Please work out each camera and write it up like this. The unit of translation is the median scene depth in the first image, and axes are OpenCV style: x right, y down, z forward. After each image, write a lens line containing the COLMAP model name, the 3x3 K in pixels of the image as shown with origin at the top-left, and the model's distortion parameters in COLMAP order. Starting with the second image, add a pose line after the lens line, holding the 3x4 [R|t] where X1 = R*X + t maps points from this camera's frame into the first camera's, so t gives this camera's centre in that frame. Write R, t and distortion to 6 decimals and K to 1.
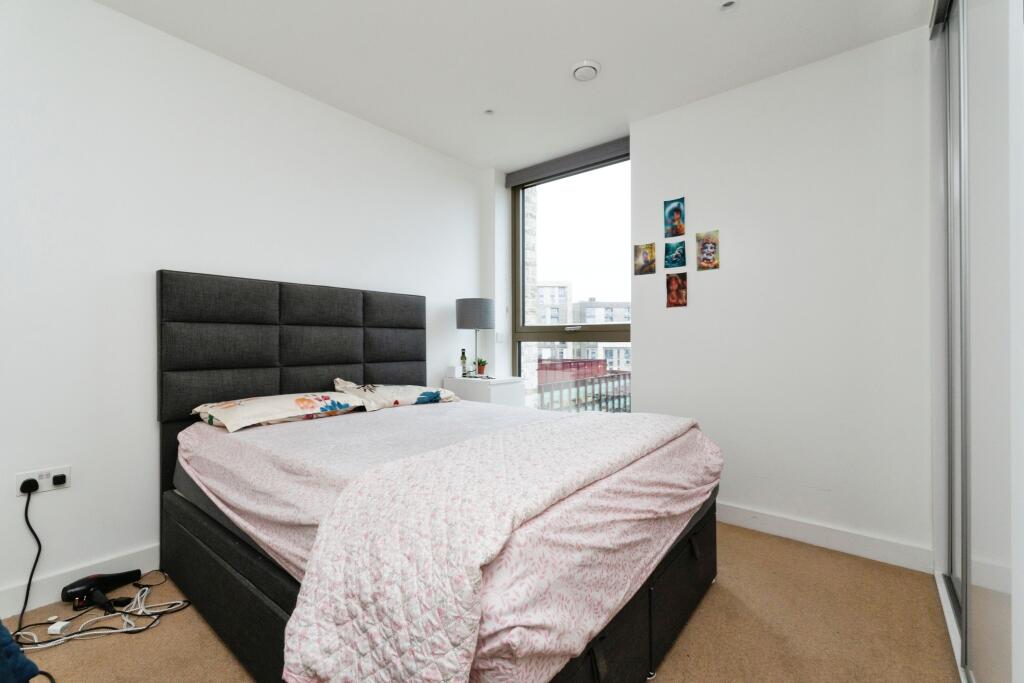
lens RADIAL K [[441.8, 0, 512.0], [0, 441.8, 341.5], [0, 0, 1]] dist [0.001230, 0.000010]
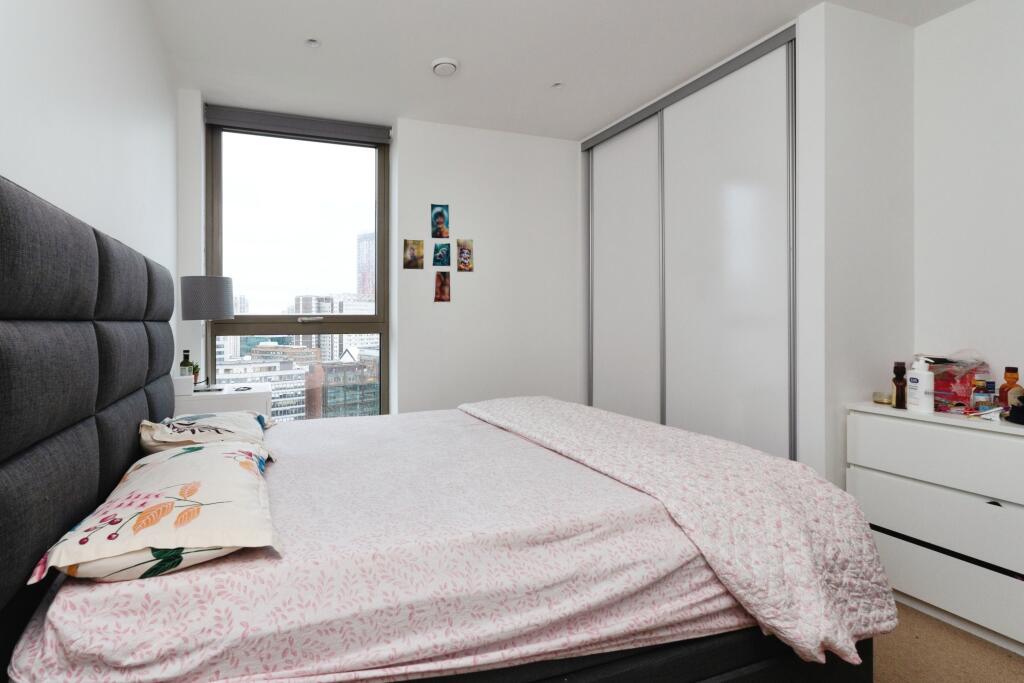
lens RADIAL K [[432.3, 0, 499.1], [0, 432.3, 328.1], [0, 0, 1]] dist [0.003858, 0.000191]
pose [[0.545106, -0.014072, 0.838249, -0.466581], [0.008941, 0.999900, 0.010972, -0.022522], [-0.838319, 0.001514, 0.545177, 0.286626]]
